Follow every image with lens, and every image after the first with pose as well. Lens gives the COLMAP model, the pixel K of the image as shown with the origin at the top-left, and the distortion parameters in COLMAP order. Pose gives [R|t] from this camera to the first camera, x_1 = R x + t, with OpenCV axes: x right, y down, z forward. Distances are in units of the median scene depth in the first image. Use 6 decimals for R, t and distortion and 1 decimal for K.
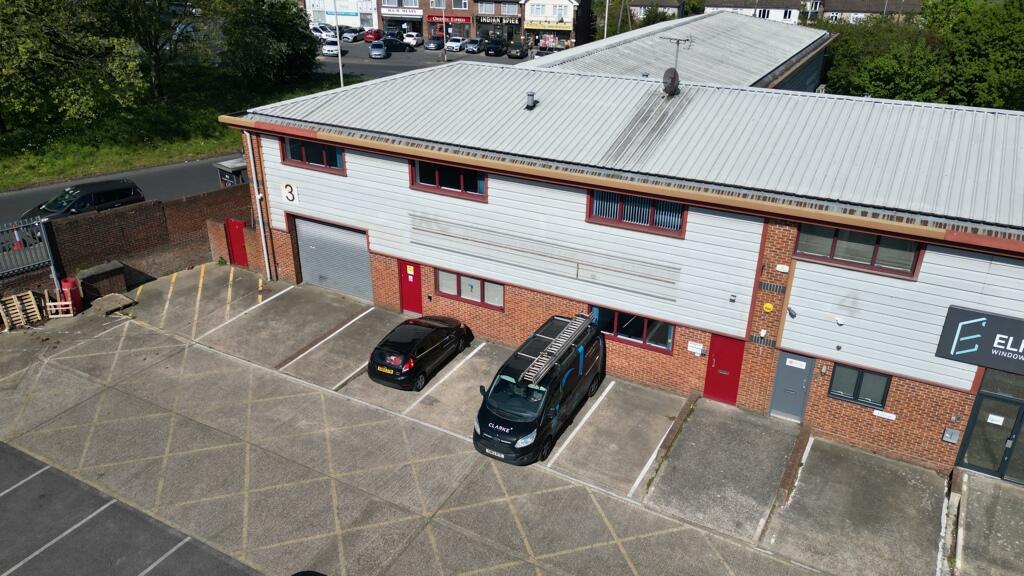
lens RADIAL K [[744.2, 0, 512.0], [0, 744.2, 288.0], [0, 0, 1]] dist [0.076920, -0.082588]
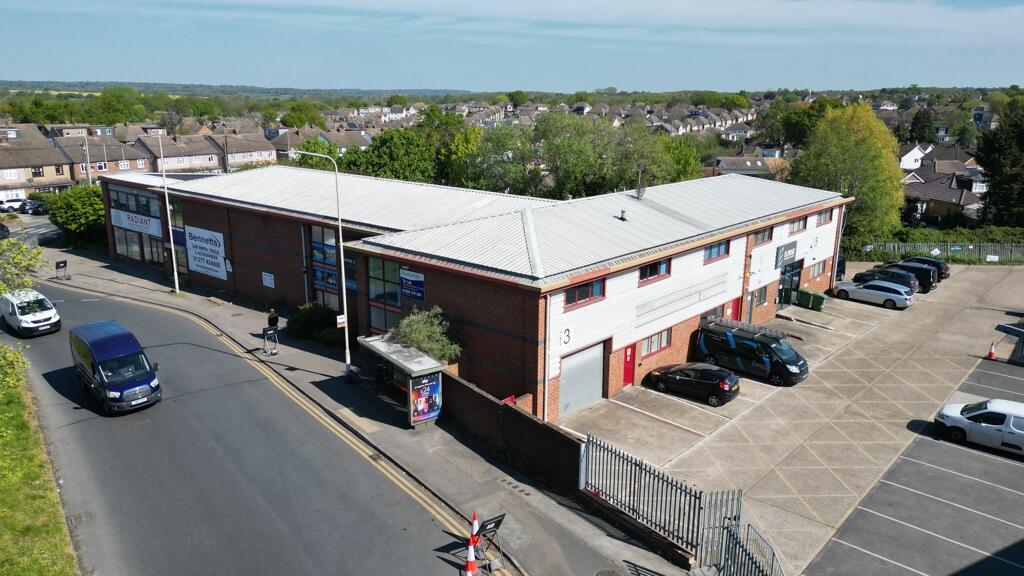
lens RADIAL K [[744.2, 0, 512.0], [0, 744.2, 288.0], [0, 0, 1]] dist [0.076920, -0.082588]
pose [[0.217282, -0.249595, 0.943658, -1.732457], [0.408996, 0.901077, 0.144159, -0.496743], [-0.886290, 0.354630, 0.297871, 0.926809]]
